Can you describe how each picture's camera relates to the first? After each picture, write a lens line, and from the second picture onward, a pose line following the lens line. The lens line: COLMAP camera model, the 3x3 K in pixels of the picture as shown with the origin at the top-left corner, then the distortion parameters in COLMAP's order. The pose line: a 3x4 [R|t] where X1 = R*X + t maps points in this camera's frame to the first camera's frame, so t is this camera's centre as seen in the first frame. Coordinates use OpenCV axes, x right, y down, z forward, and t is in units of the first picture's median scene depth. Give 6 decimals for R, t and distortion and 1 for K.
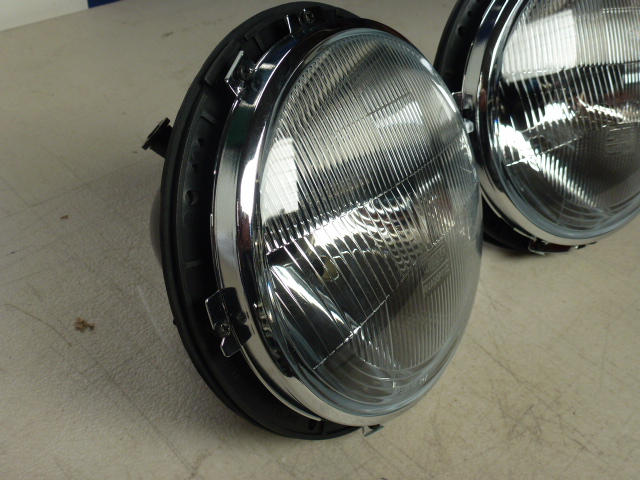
lens RADIAL K [[660.2, 0, 320.0], [0, 660.2, 240.0], [0, 0, 1]] dist [-0.016324, 0.010624]
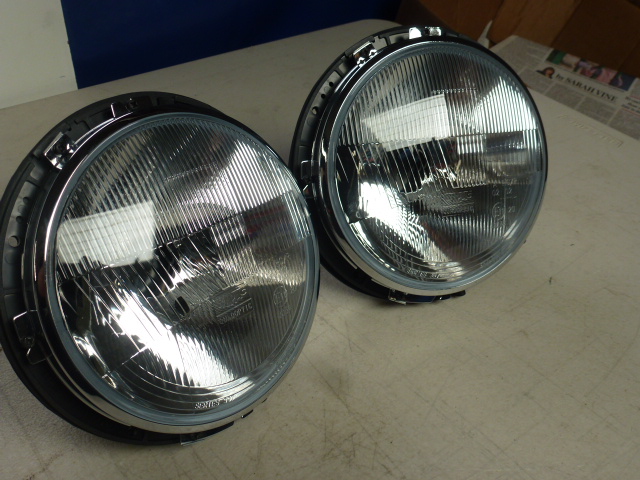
lens RADIAL K [[660.2, 0, 320.0], [0, 660.2, 240.0], [0, 0, 1]] dist [-0.016324, 0.010624]
pose [[0.992379, 0.016108, -0.122167, 0.405021], [-0.027717, 0.995193, -0.093926, 0.028940], [0.120067, 0.096596, 0.988055, -0.163466]]
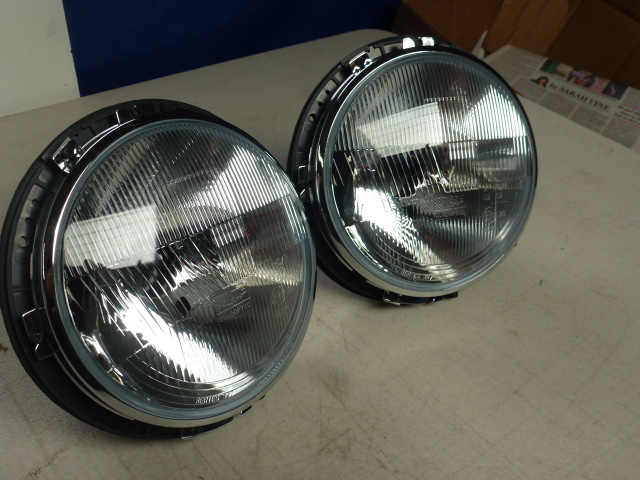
lens RADIAL K [[660.2, 0, 320.0], [0, 660.2, 240.0], [0, 0, 1]] dist [-0.016324, 0.010624]
pose [[0.992722, 0.015653, -0.119408, 0.413303], [-0.028472, 0.993914, -0.106418, 0.044116], [0.117015, 0.109043, 0.987126, -0.204679]]
